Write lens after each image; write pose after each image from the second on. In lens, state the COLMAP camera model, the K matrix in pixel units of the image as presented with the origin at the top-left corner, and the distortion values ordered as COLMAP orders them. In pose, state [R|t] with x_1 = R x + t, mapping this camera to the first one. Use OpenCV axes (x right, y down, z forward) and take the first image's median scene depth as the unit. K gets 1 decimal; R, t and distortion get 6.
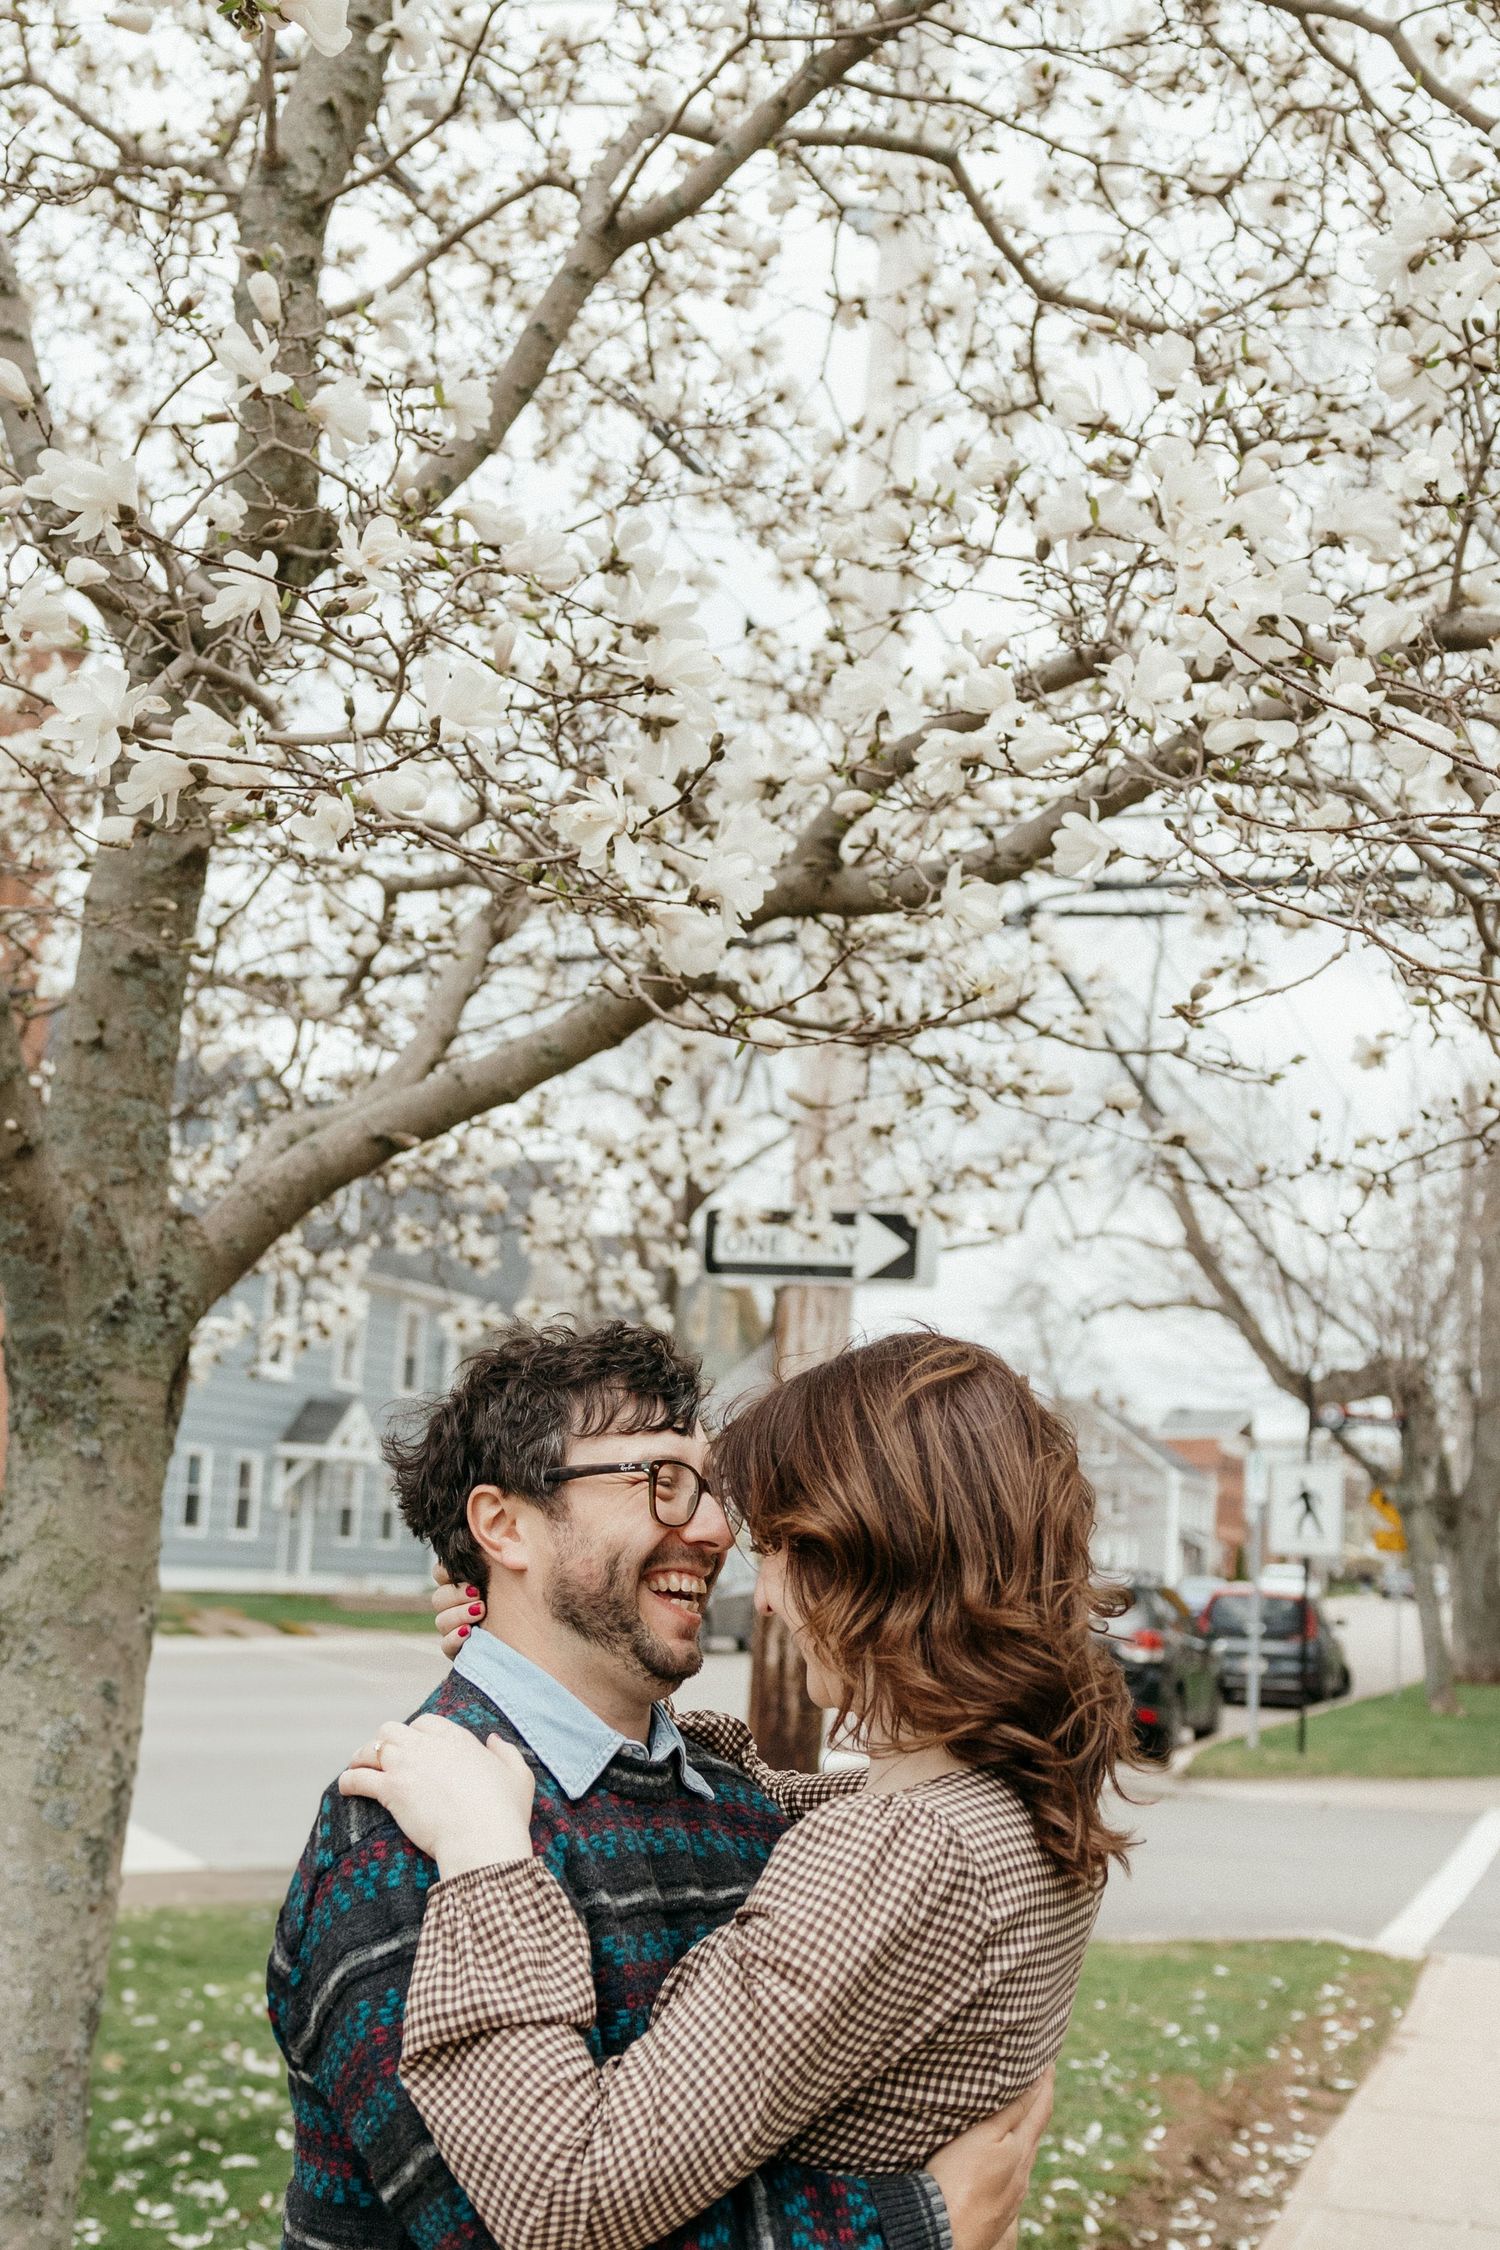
lens RADIAL K [[2994.0, 0, 678.6], [0, 2994.0, 1087.5], [0, 0, 1]] dist [-0.013678, 0.000000]
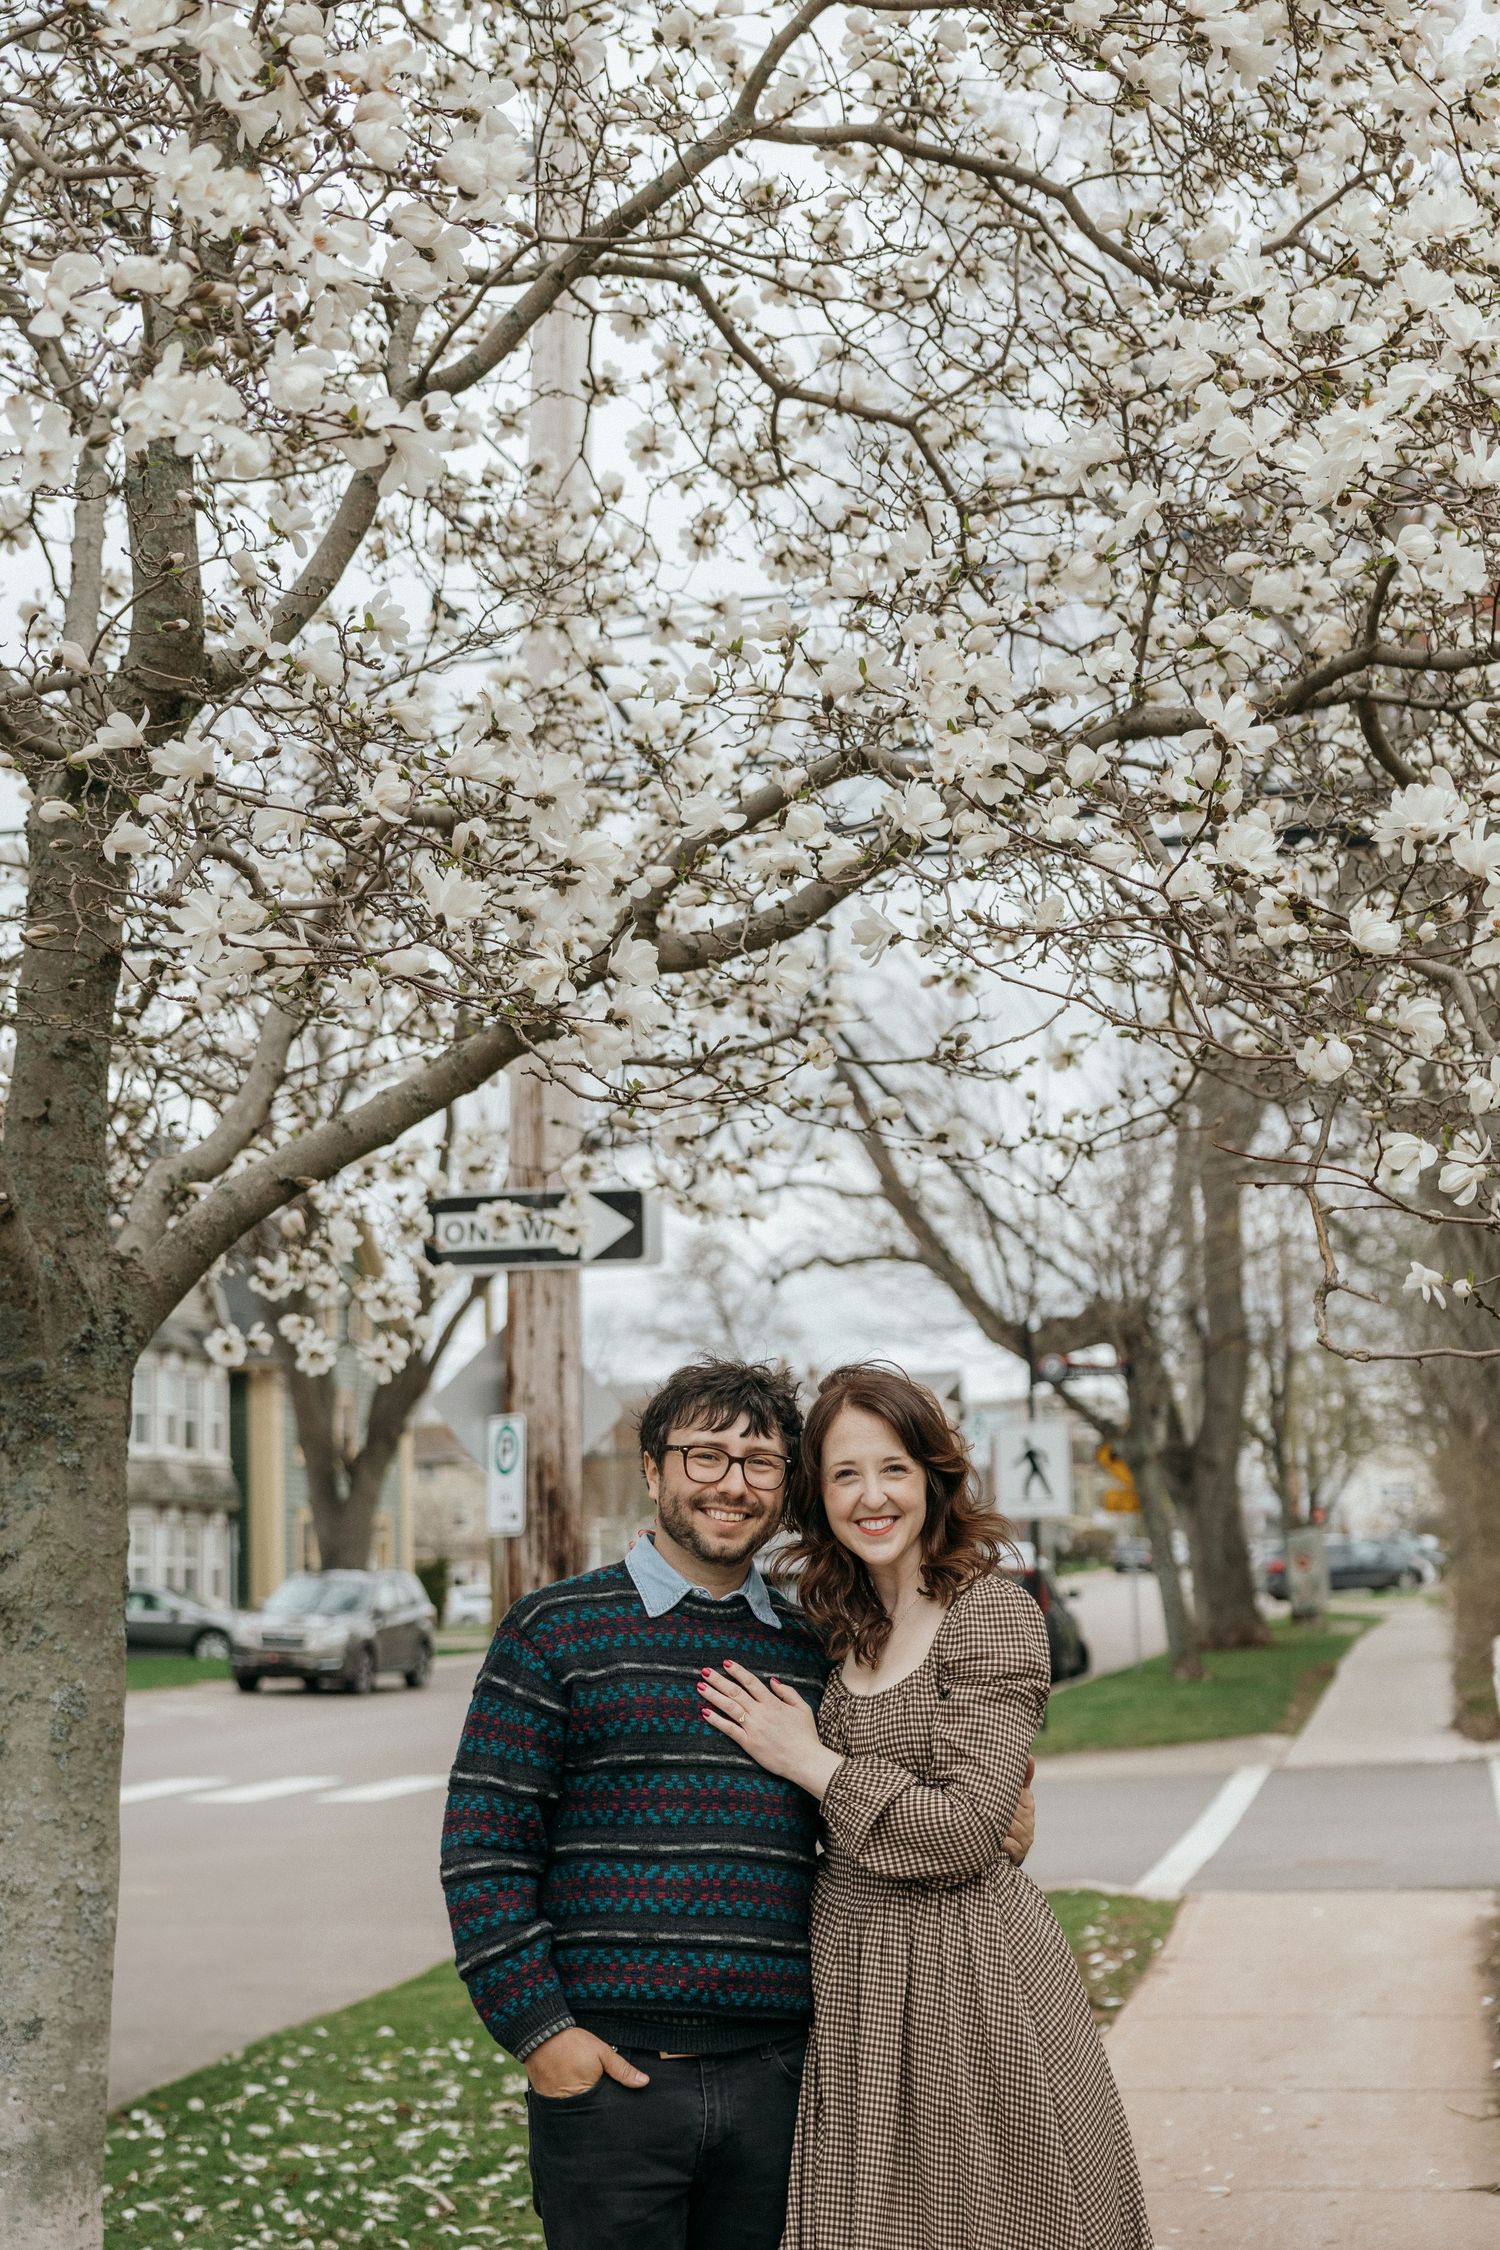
lens RADIAL K [[5211.4, 0, 744.0], [0, 5211.4, 1116.4], [0, 0, 1]] dist [0.201635, 0.000000]
pose [[0.983604, -0.060304, 0.169958, -0.149688], [0.052012, 0.997248, 0.052829, -0.059894], [-0.172676, -0.043123, 0.984034, -0.584514]]
